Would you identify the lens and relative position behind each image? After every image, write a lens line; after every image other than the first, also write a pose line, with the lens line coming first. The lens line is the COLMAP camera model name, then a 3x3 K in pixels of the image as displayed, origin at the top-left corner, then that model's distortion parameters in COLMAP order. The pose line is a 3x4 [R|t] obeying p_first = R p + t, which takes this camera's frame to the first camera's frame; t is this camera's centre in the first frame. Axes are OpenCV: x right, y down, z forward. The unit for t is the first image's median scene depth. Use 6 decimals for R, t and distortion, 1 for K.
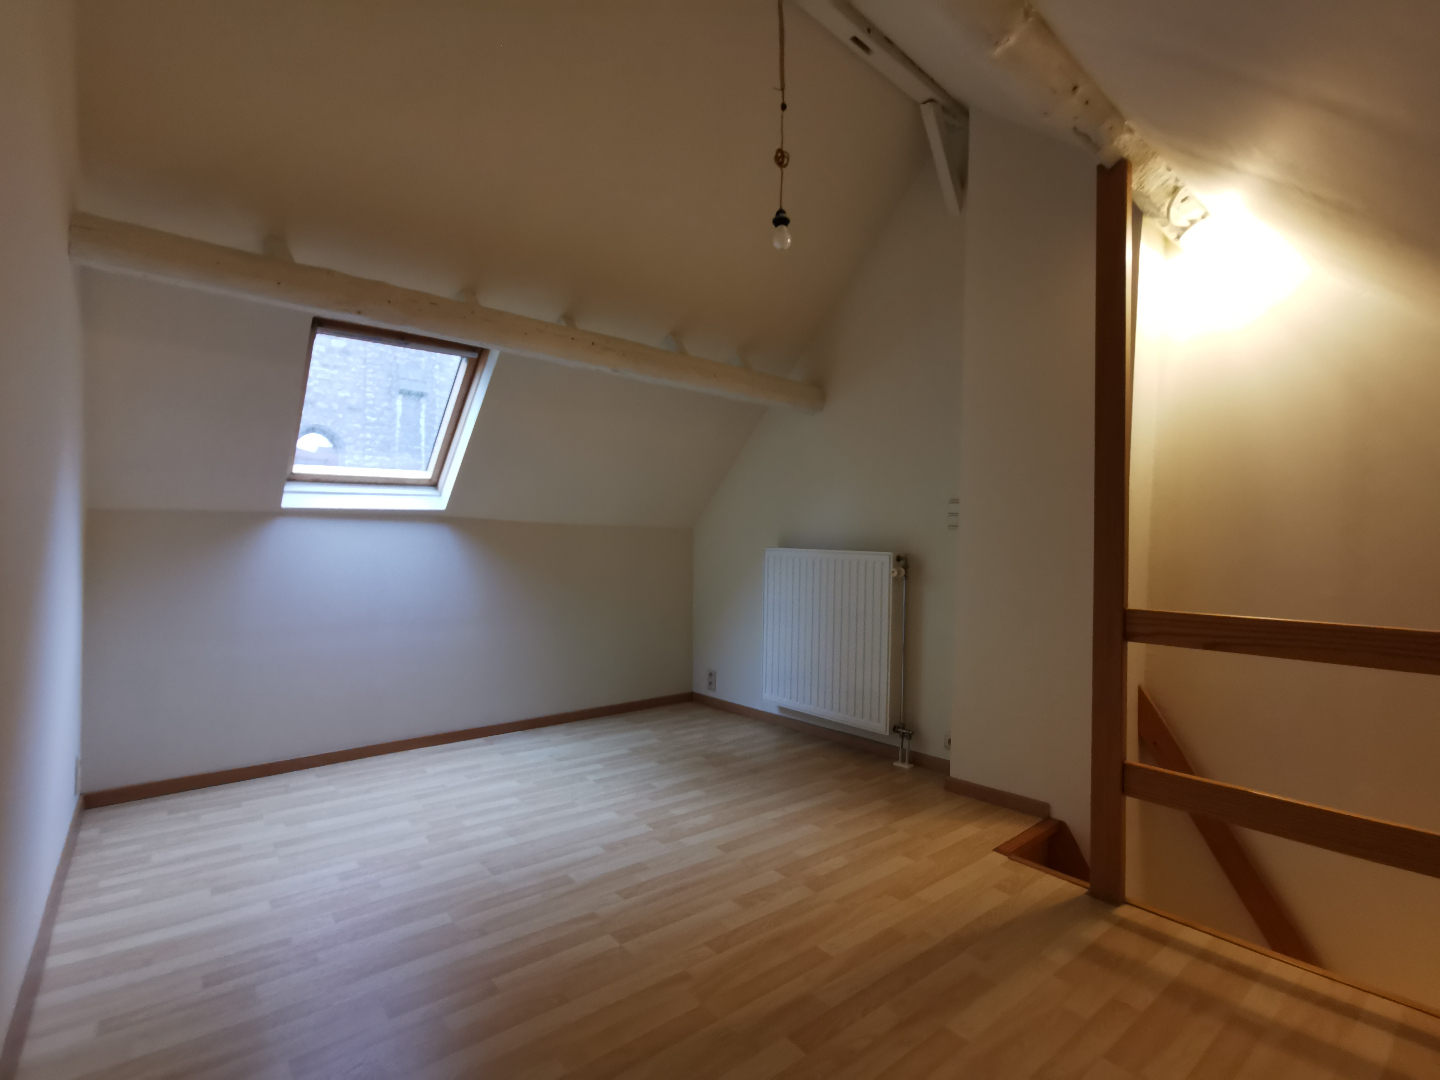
lens RADIAL K [[706.6, 0, 720.0], [0, 706.6, 540.0], [0, 0, 1]] dist [-0.041464, 0.030654]
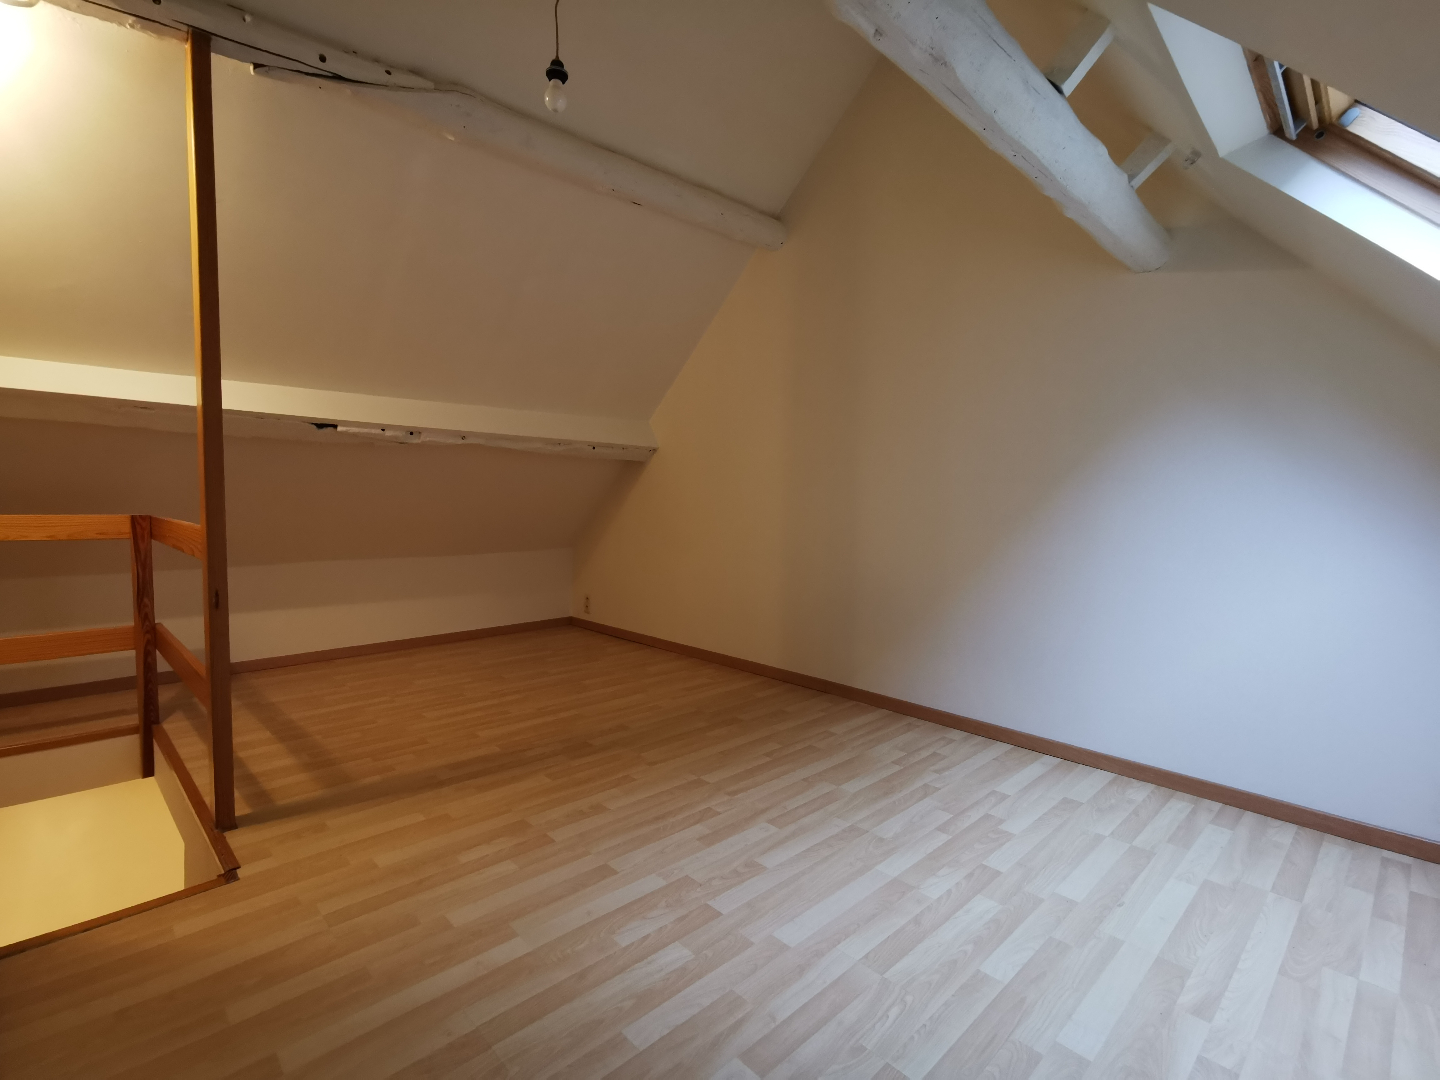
lens RADIAL K [[706.6, 0, 720.0], [0, 706.6, 540.0], [0, 0, 1]] dist [-0.041464, 0.030654]
pose [[-0.996584, -0.025142, -0.078663, -0.049984], [-0.029801, 0.997835, 0.058631, 0.029843], [0.077019, 0.060775, -0.995176, 1.833326]]
